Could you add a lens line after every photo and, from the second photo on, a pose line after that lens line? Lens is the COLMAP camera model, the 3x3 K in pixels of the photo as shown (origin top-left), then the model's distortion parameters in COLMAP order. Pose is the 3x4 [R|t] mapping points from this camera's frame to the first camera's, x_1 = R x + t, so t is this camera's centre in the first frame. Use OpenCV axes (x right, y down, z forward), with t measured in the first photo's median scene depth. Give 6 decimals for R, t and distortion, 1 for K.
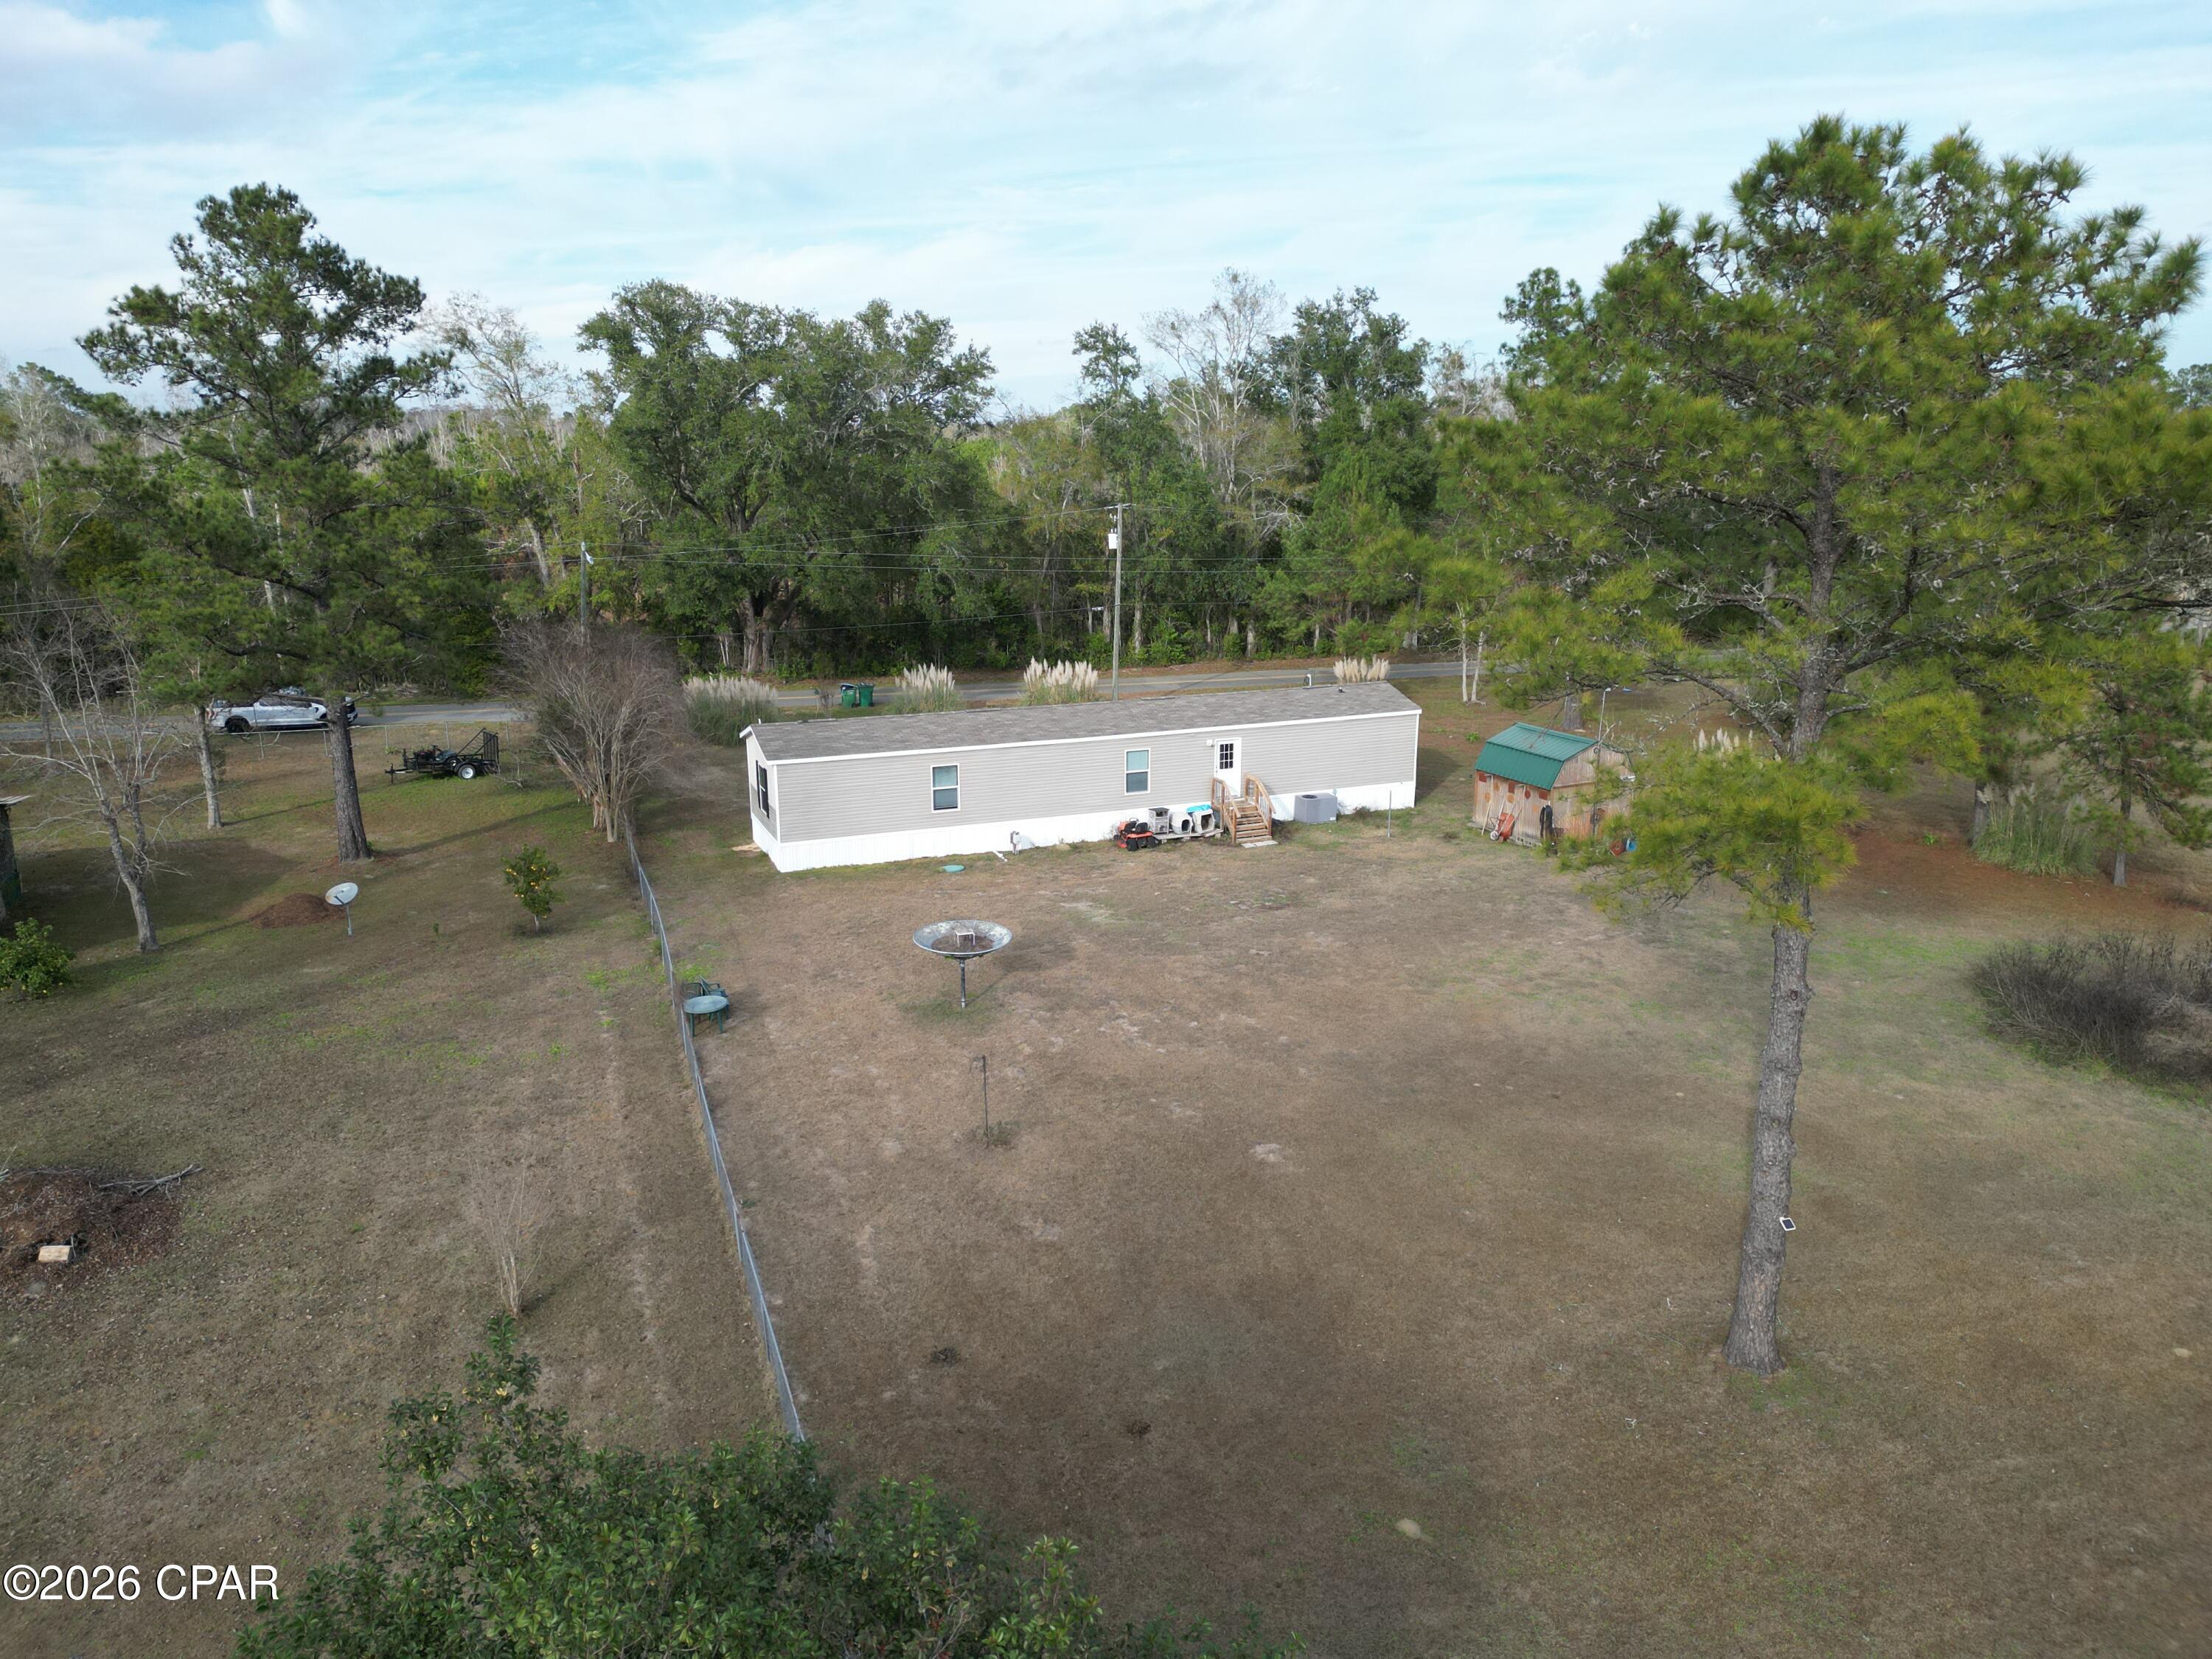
lens RADIAL K [[1538.4, 0, 1106.0], [0, 1538.4, 829.5], [0, 0, 1]] dist [0.078229, -0.058864]
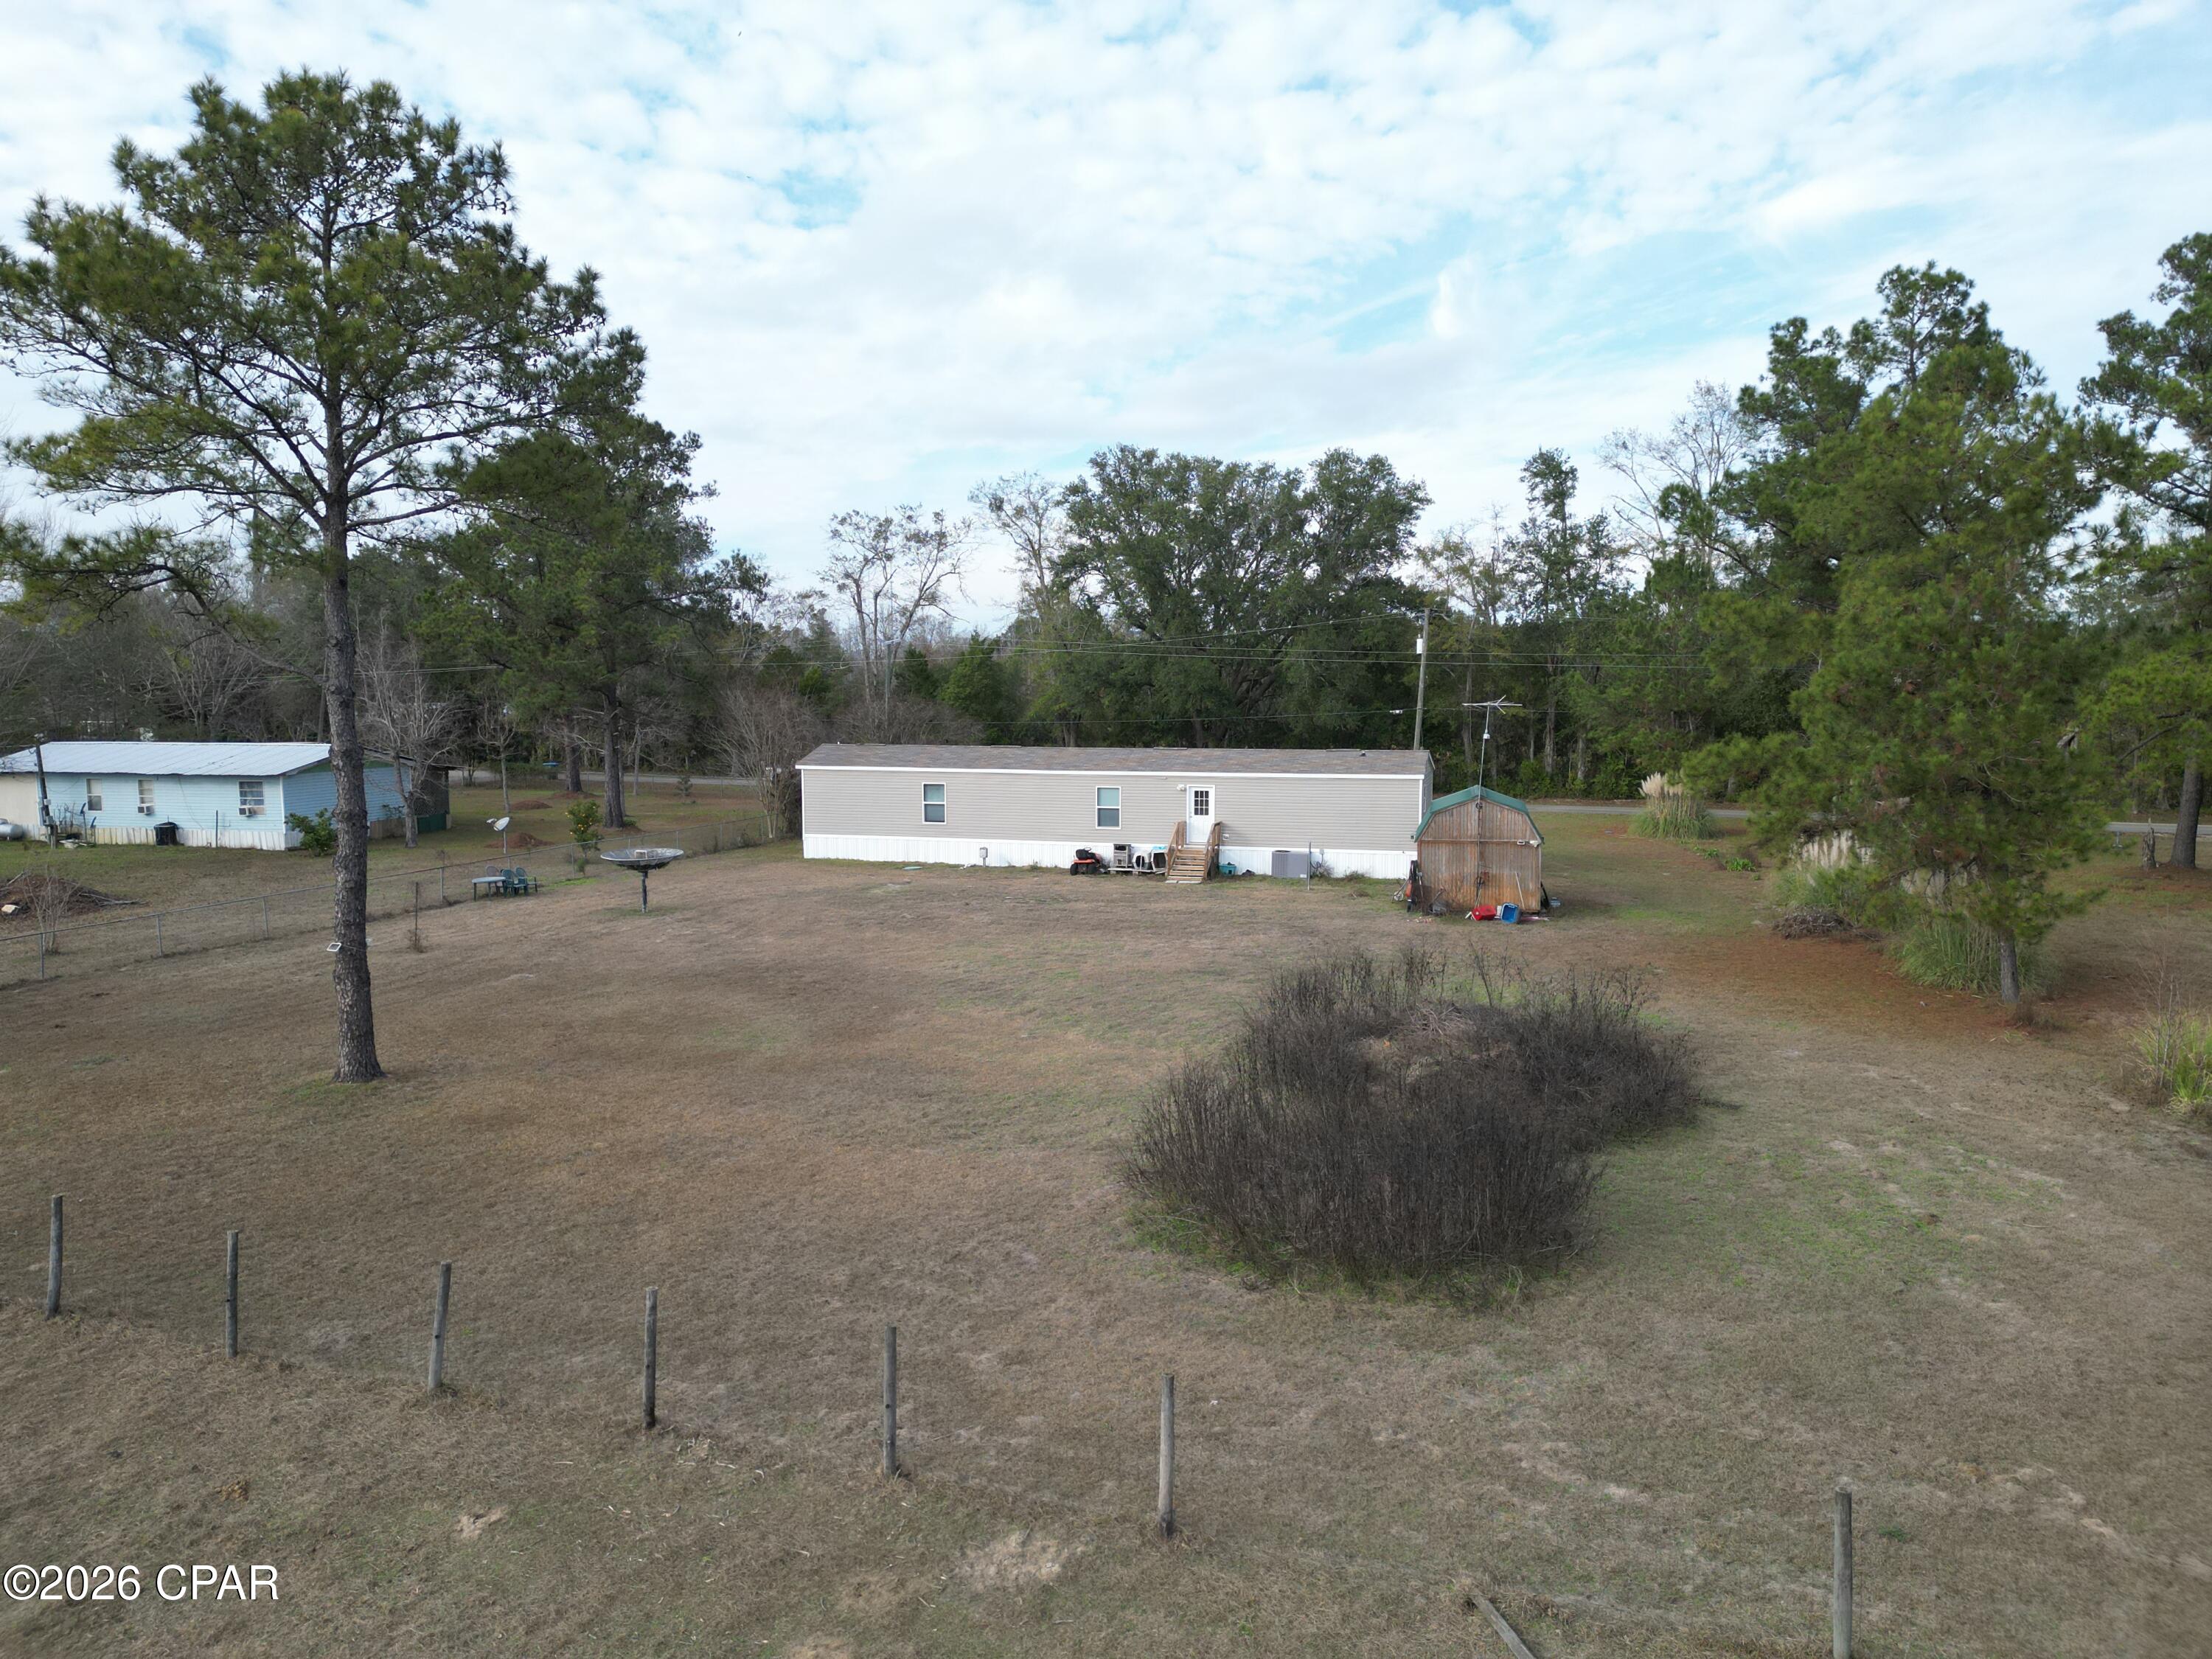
lens RADIAL K [[1538.4, 0, 1106.0], [0, 1538.4, 829.5], [0, 0, 1]] dist [0.078229, -0.058864]
pose [[0.770624, 0.057974, -0.634647, 0.685047], [-0.152105, 0.983805, -0.094826, 0.077215], [0.618872, 0.169608, 0.766962, 0.181079]]
